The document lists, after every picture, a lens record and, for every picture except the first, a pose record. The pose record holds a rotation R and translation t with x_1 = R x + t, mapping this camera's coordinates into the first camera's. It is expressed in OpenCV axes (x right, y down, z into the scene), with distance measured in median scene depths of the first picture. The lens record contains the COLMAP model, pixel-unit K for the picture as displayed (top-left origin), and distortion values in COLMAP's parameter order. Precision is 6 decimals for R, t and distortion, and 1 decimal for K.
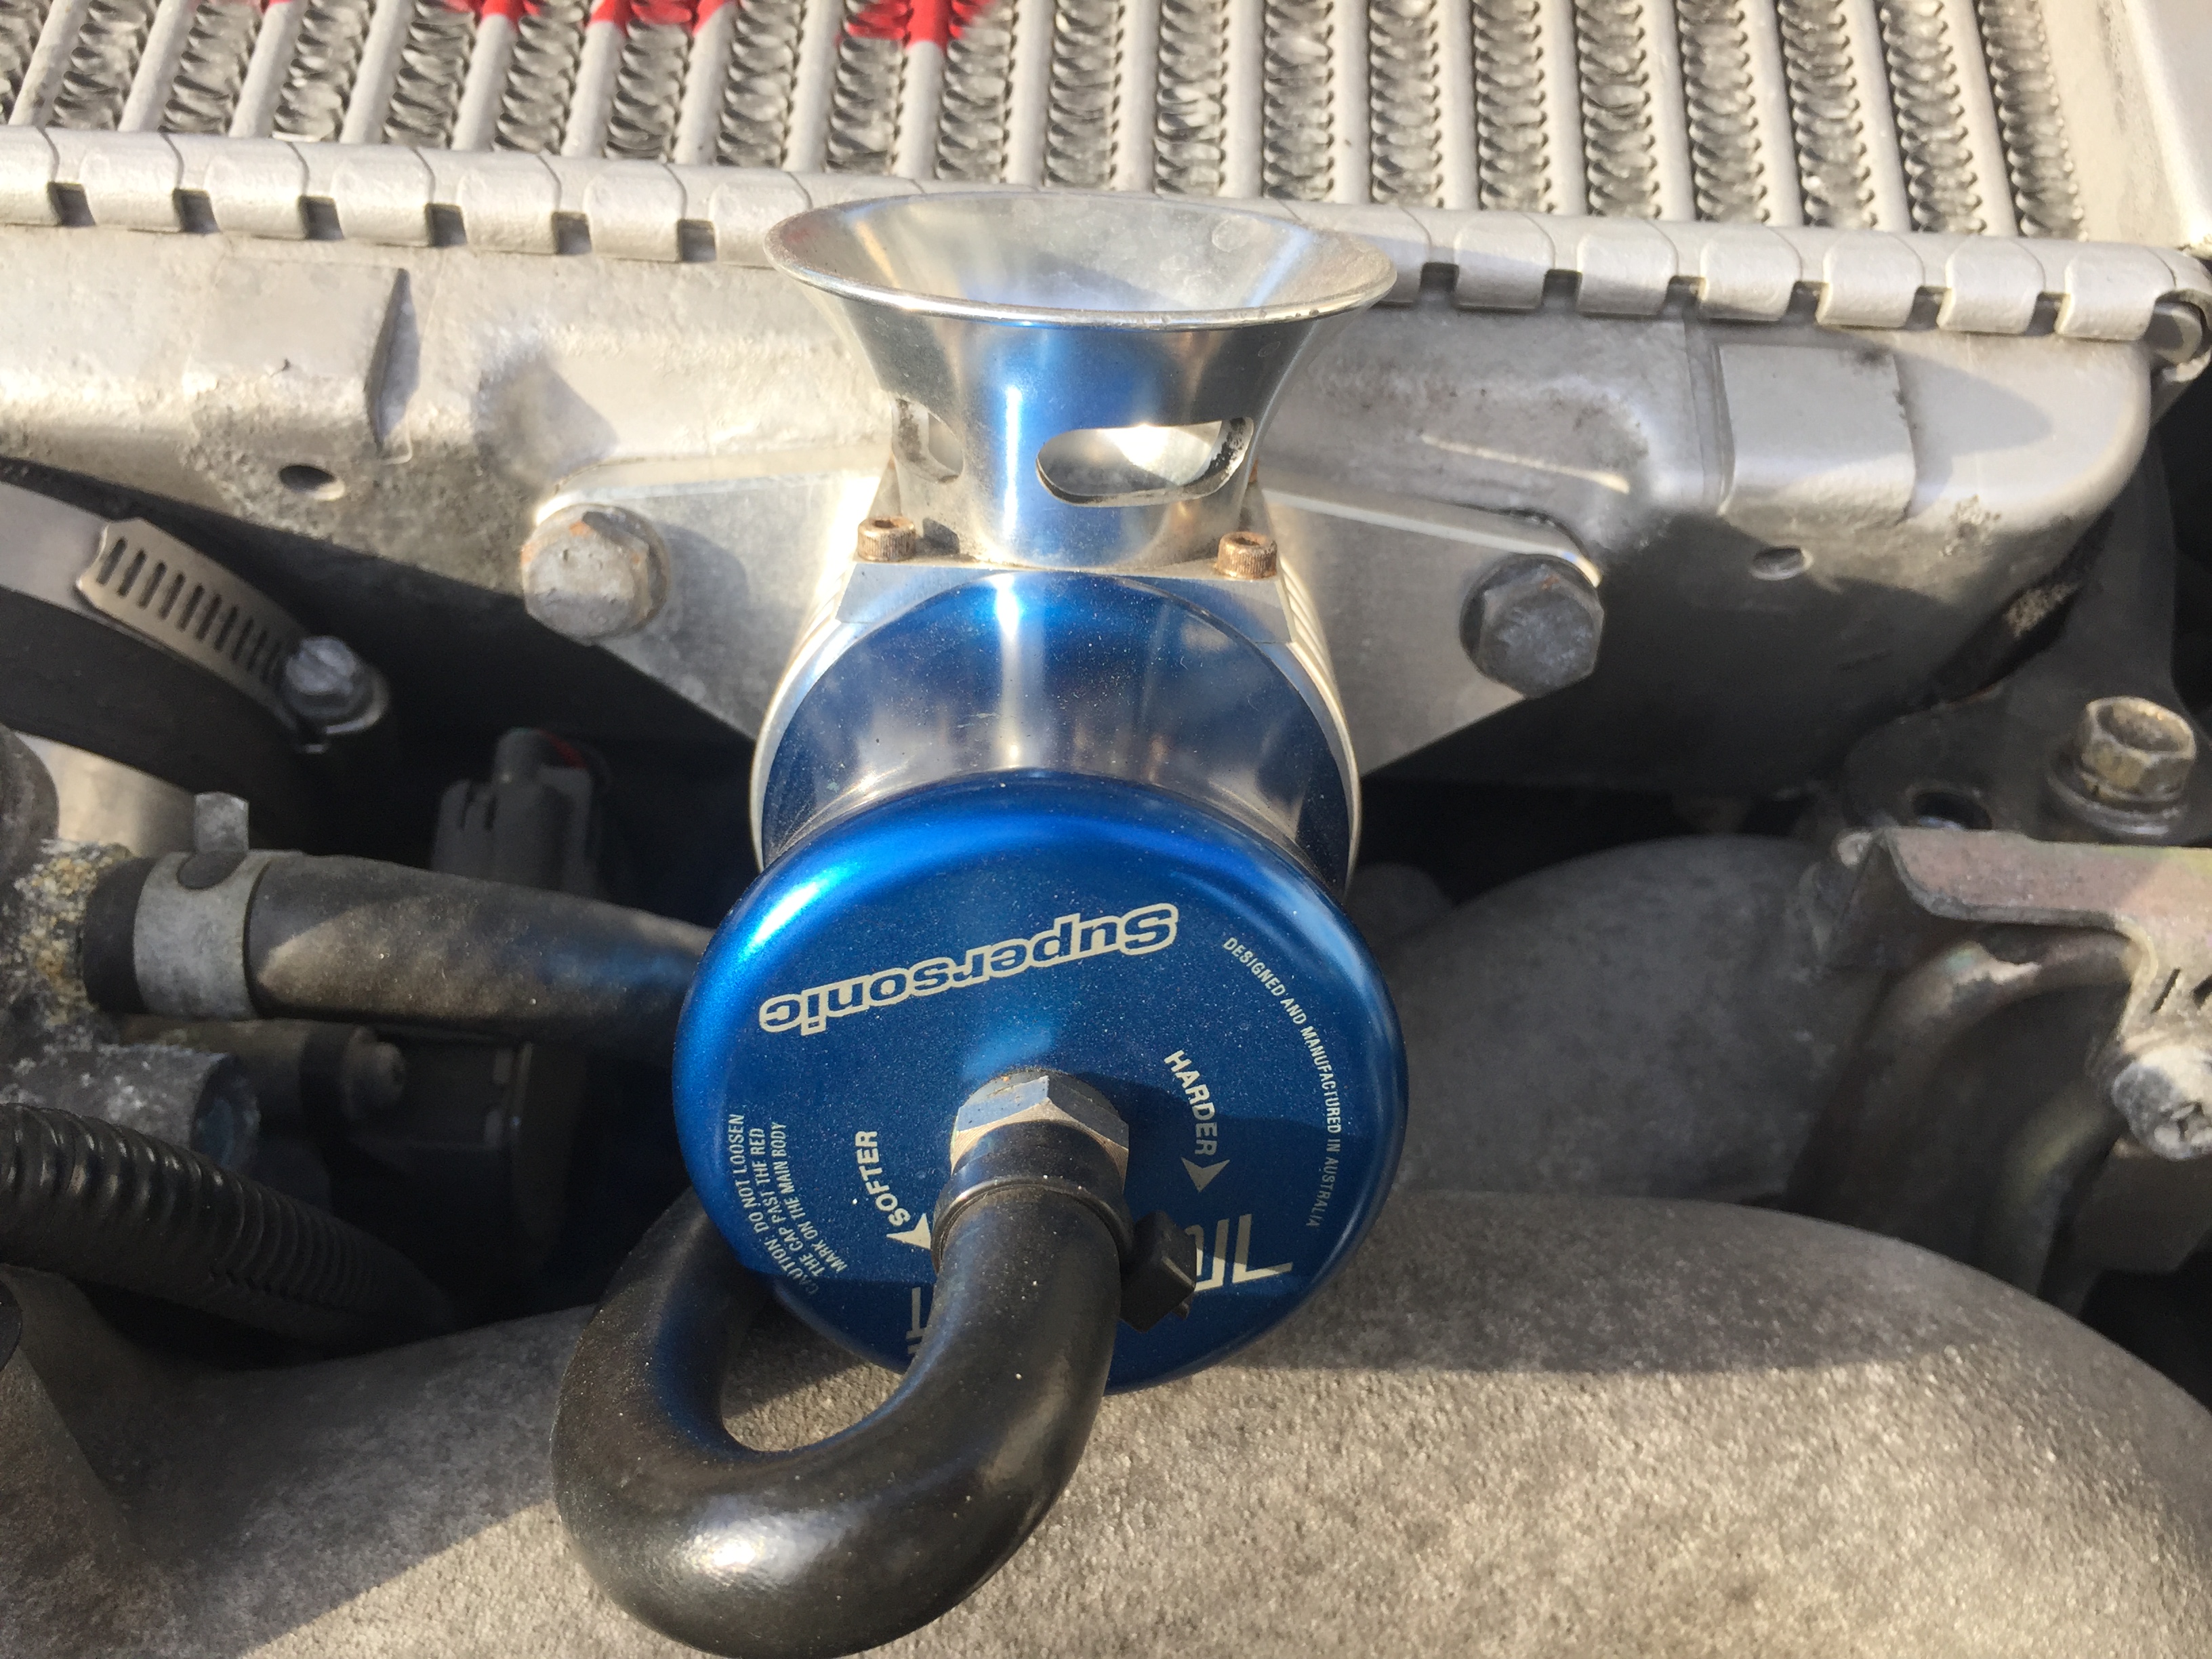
lens RADIAL K [[1877.8, 0, 1106.9], [0, 1877.8, 817.4], [0, 0, 1]] dist [0.014813, 0.002013]
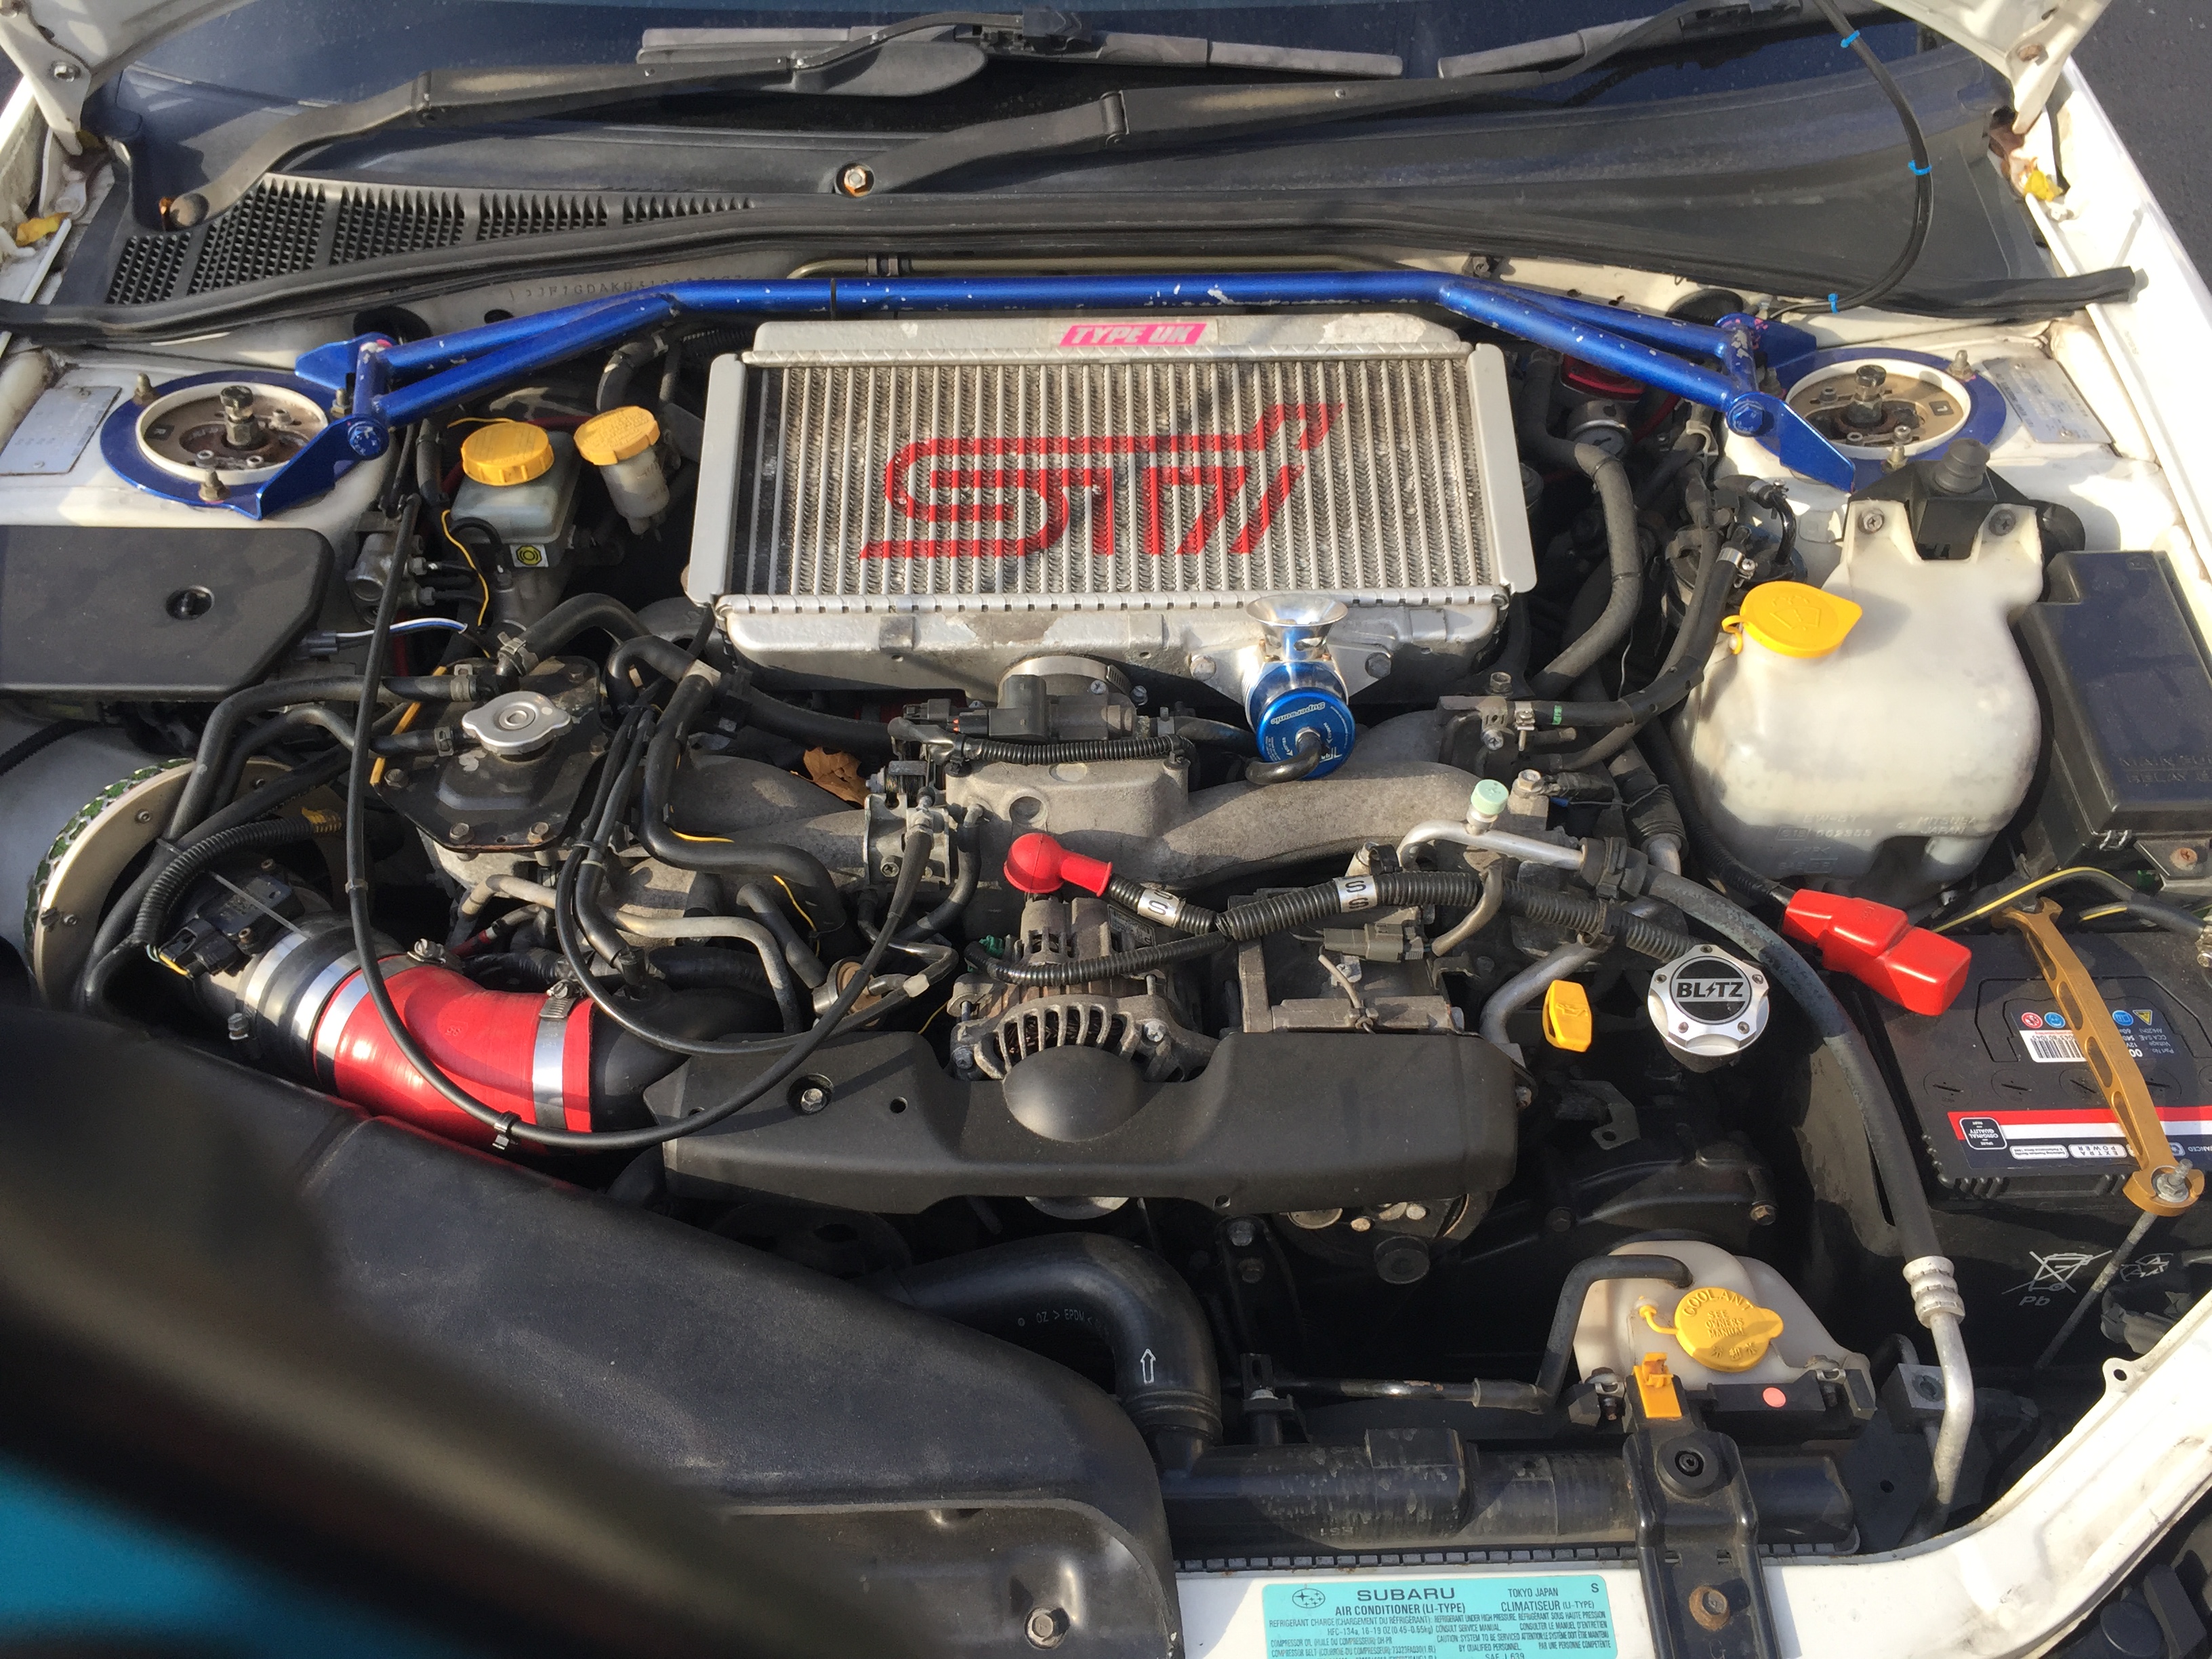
lens RADIAL K [[1877.8, 0, 1107.6], [0, 1877.8, 840.5], [0, 0, 1]] dist [0.014813, 0.002013]
pose [[0.997686, -0.067728, -0.006040, -0.541266], [0.067477, 0.997104, -0.035069, 0.527330], [0.008398, 0.034580, 0.999367, -4.316806]]
